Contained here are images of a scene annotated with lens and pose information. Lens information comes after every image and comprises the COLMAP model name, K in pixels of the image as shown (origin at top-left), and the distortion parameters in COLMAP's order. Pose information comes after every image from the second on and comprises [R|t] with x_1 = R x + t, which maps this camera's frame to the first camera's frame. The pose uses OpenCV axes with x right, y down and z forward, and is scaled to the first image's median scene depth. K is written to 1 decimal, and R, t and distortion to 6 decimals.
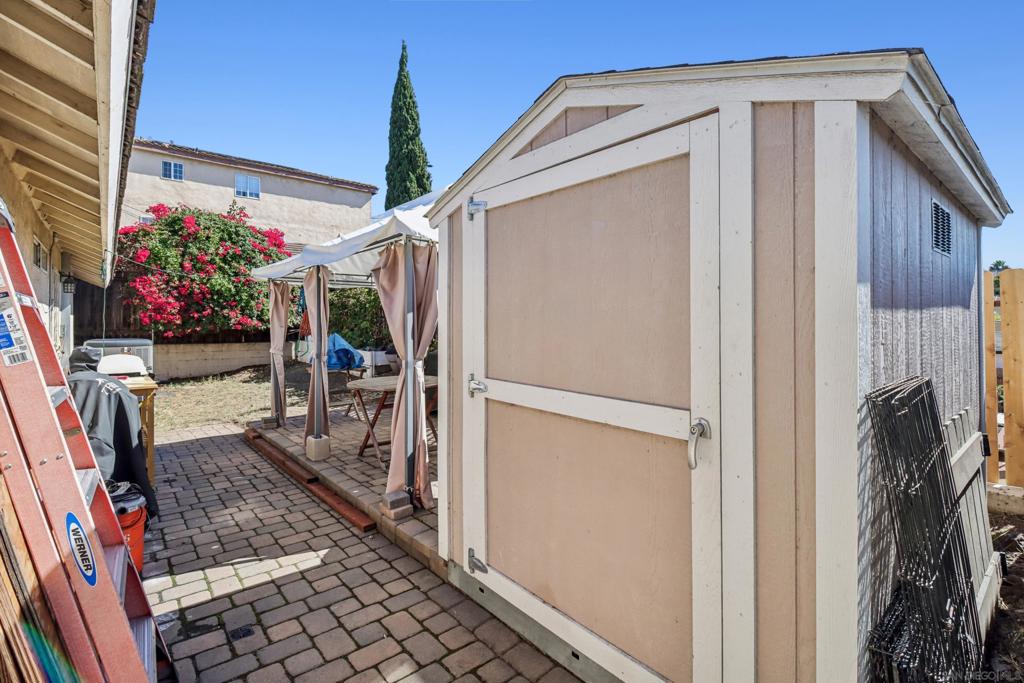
lens RADIAL K [[480.9, 0, 512.7], [0, 480.9, 336.6], [0, 0, 1]] dist [0.002435, -0.001330]
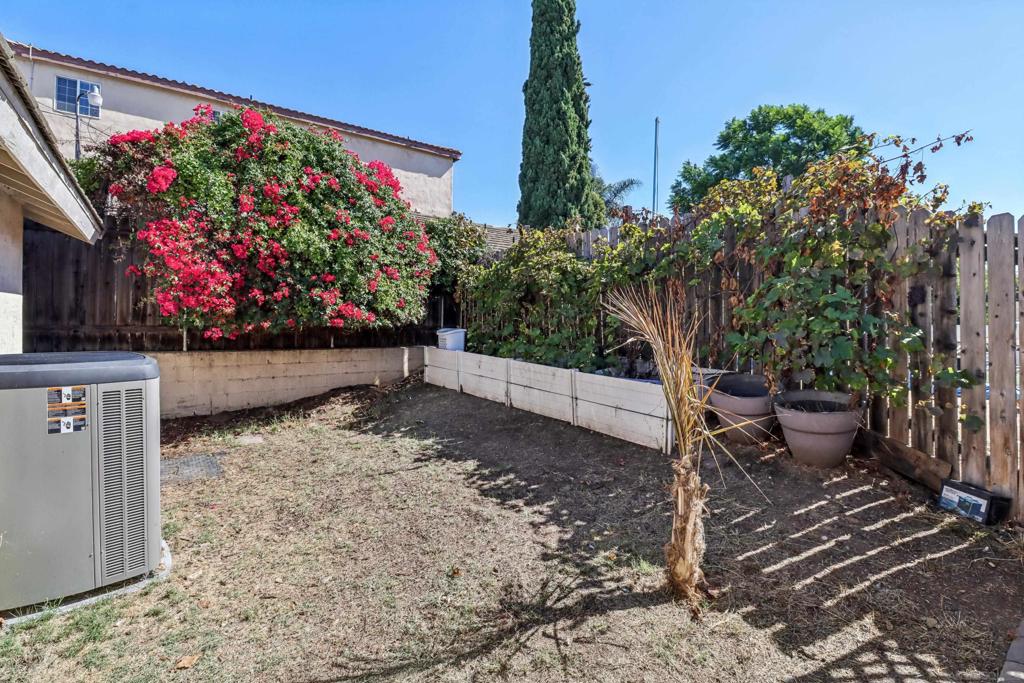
lens RADIAL K [[480.9, 0, 509.8], [0, 480.9, 337.2], [0, 0, 1]] dist [0.002435, -0.001330]
pose [[0.997190, 0.011465, -0.074031, -0.341437], [-0.010881, 0.999906, 0.008283, -0.010129], [0.074119, -0.007454, 0.997222, 0.485929]]
